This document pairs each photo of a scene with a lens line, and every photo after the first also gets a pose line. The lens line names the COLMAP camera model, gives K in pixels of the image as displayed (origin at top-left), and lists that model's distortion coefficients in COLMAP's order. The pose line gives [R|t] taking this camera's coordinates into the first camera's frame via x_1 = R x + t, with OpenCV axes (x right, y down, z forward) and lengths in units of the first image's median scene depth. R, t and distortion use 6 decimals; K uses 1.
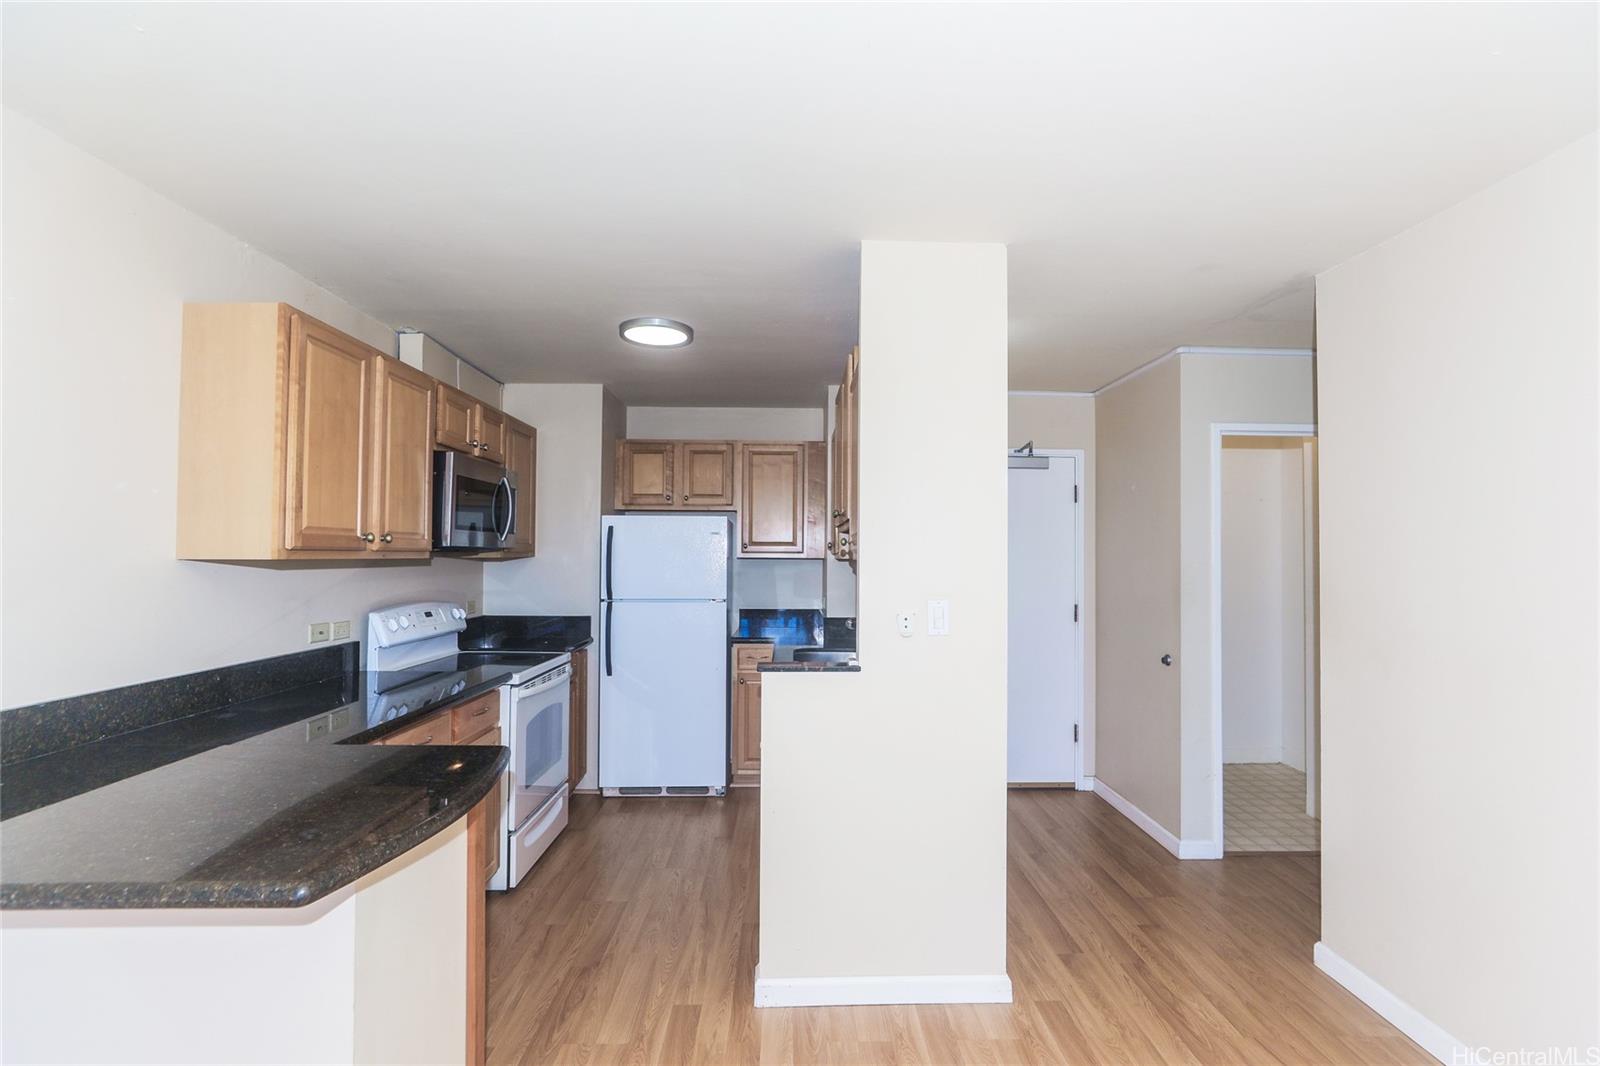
lens RADIAL K [[761.5, 0, 799.6], [0, 761.5, 560.6], [0, 0, 1]] dist [-0.017285, 0.000284]
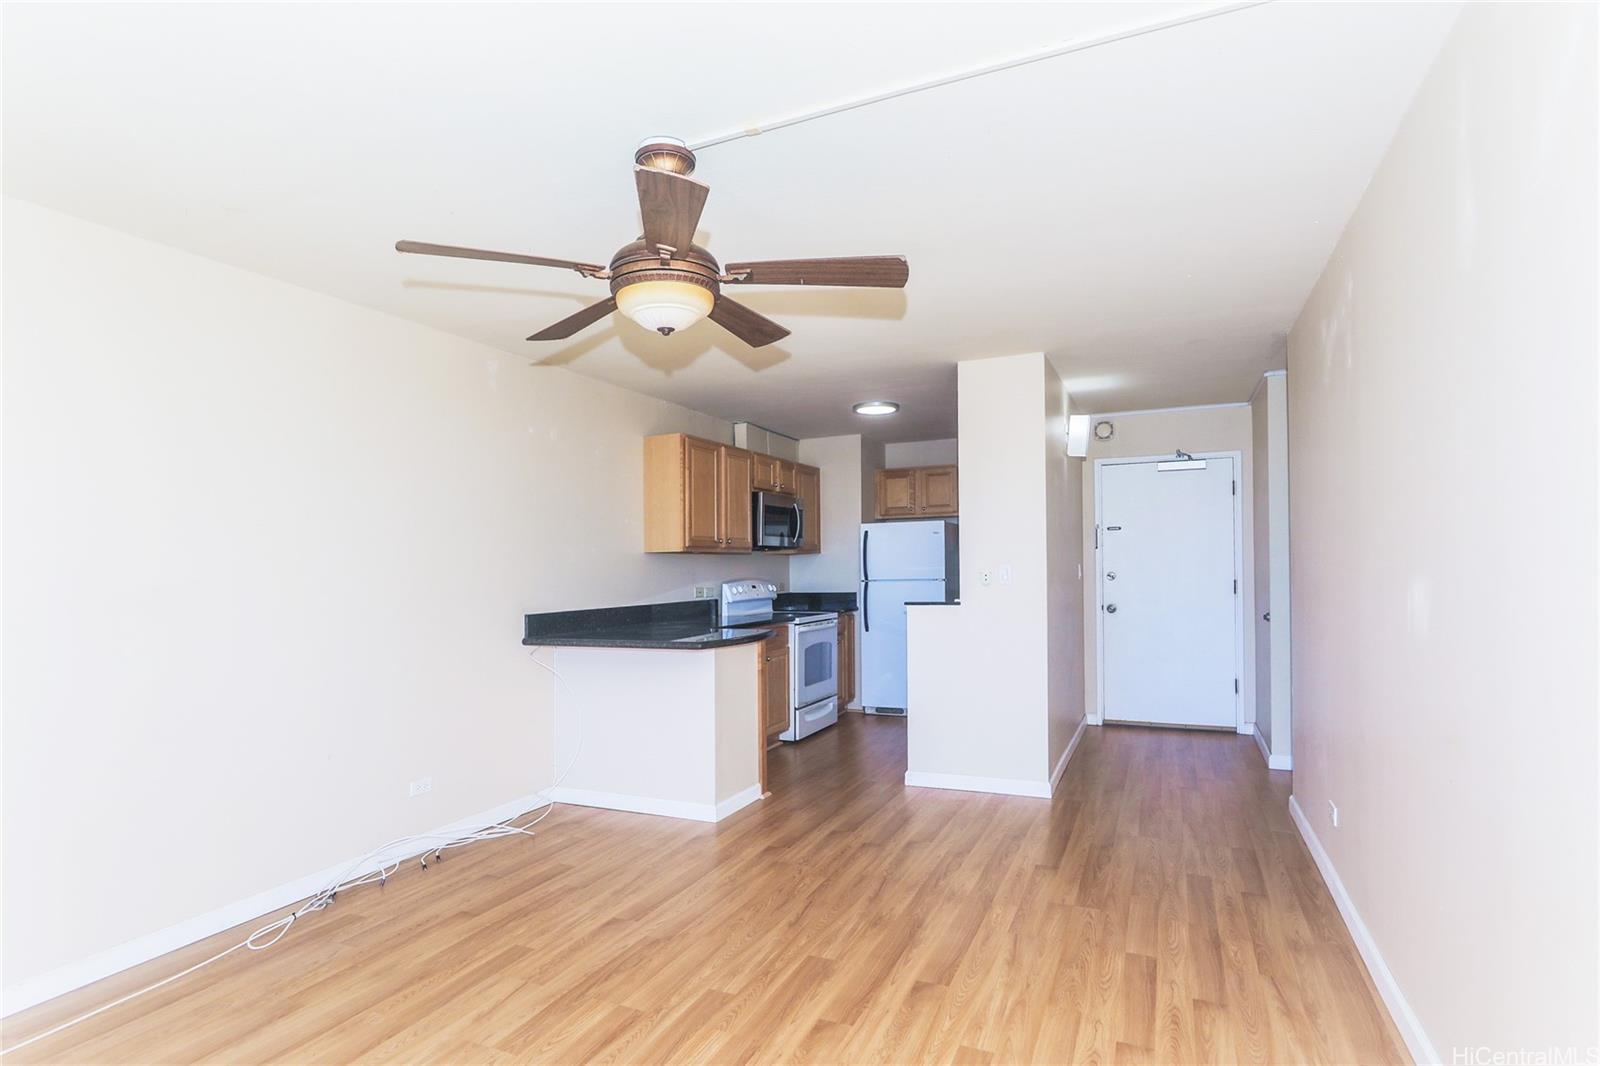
lens RADIAL K [[828.3, 0, 798.4], [0, 828.3, 574.1], [0, 0, 1]] dist [0.000551, 0.000058]
pose [[0.904972, -0.019479, -0.425026, 0.405483], [0.021684, 0.999765, 0.000350, 0.045853], [0.424919, -0.009533, 0.905181, -0.662420]]
